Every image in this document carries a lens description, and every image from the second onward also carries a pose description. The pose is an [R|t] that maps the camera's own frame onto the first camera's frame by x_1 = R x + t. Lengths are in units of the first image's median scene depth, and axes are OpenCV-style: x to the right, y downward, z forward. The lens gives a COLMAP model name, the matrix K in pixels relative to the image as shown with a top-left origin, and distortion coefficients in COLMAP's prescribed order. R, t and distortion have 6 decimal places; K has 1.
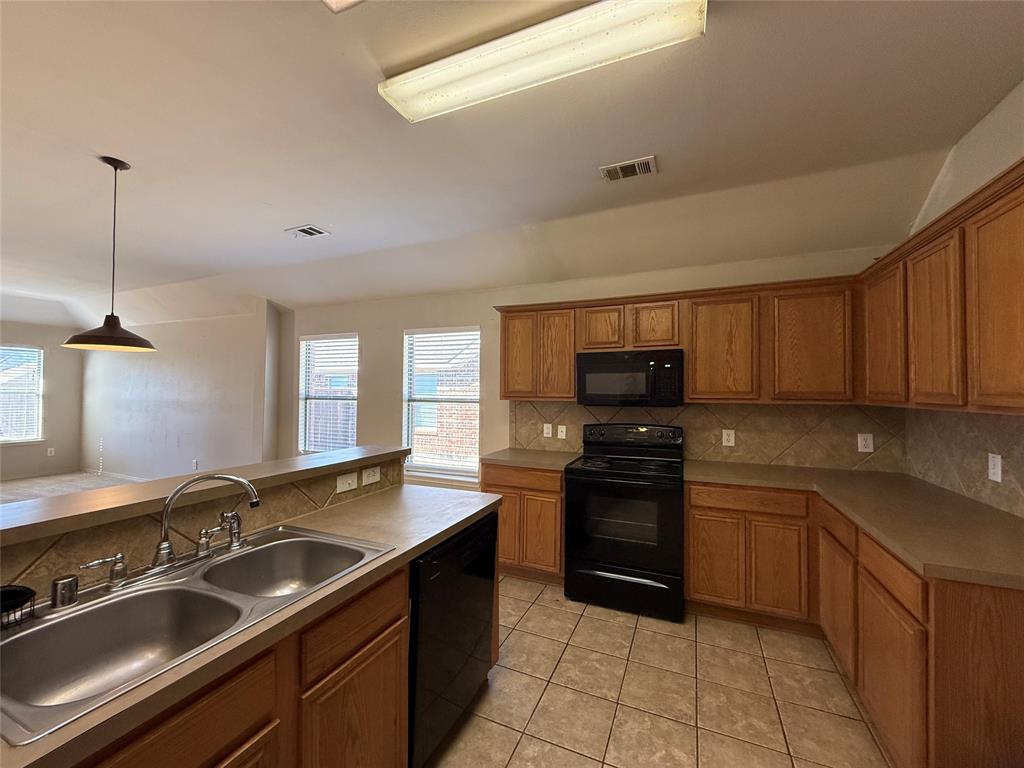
lens RADIAL K [[408.4, 0, 510.7], [0, 408.4, 386.9], [0, 0, 1]] dist [0.001242, -0.000557]
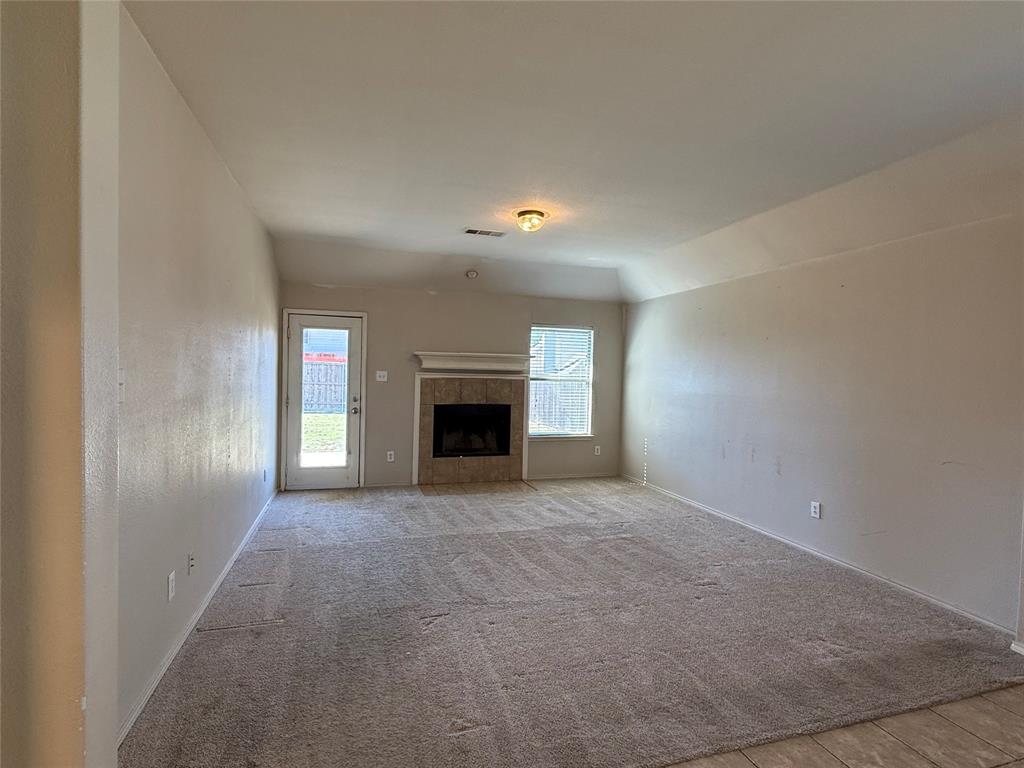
lens RADIAL K [[519.1, 0, 514.3], [0, 519.1, 385.7], [0, 0, 1]] dist [0.003877, -0.002299]
pose [[0.655350, 0.024877, -0.754915, -0.944180], [-0.009961, 0.999655, 0.024295, -0.000200], [0.755260, -0.008402, 0.655372, 0.360242]]
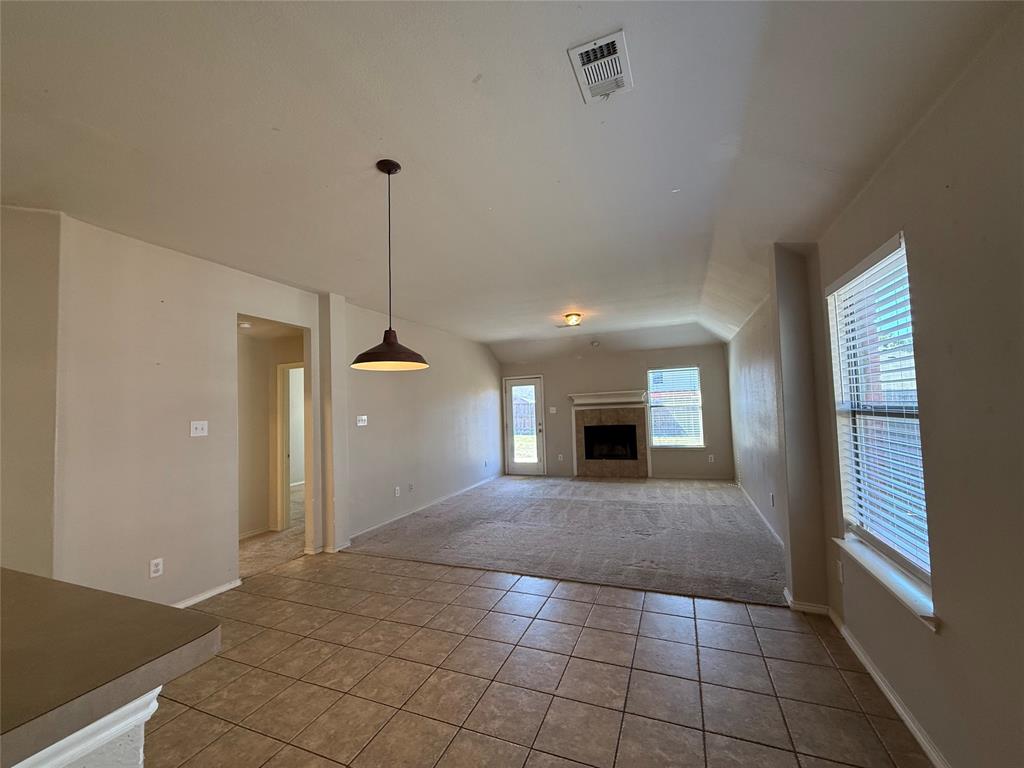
lens RADIAL K [[408.4, 0, 511.8], [0, 408.4, 387.7], [0, 0, 1]] dist [0.001242, -0.000557]
pose [[0.026004, -0.059446, -0.997893, -0.052410], [0.049629, 0.997076, -0.058104, 0.012264], [0.998429, -0.048013, 0.028878, 0.969774]]
